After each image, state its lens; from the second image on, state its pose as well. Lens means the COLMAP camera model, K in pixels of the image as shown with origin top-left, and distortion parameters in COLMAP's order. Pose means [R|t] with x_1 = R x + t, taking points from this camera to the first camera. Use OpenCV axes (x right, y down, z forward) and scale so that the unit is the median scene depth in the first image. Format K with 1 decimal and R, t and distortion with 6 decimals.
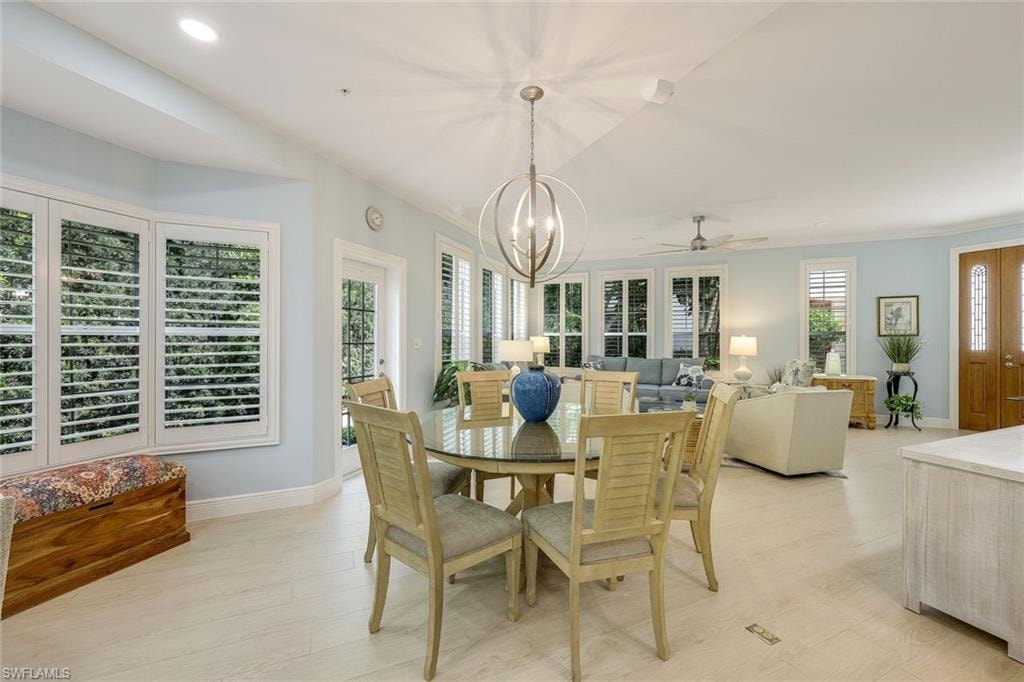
lens RADIAL K [[412.8, 0, 514.0], [0, 412.8, 339.6], [0, 0, 1]] dist [0.000287, -0.000036]
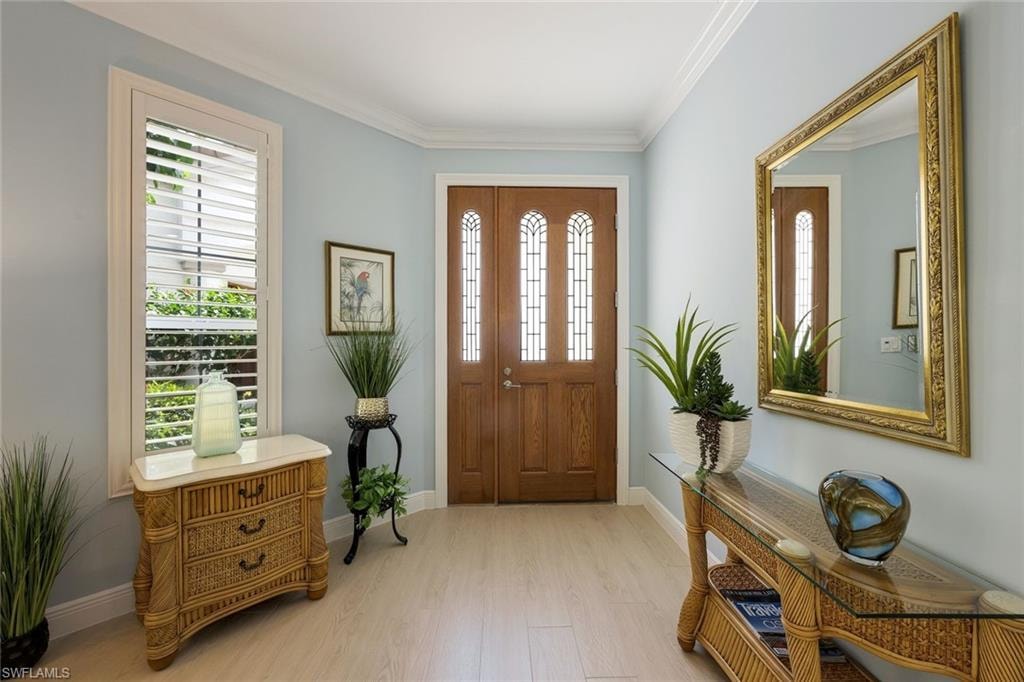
lens RADIAL K [[418.2, 0, 512.1], [0, 418.2, 340.6], [0, 0, 1]] dist [-0.001624, -0.000187]
pose [[0.389792, -0.002778, 0.920899, 0.593710], [-0.001599, 0.999992, 0.003693, -0.003855], [-0.920902, -0.002912, 0.389784, 0.697472]]
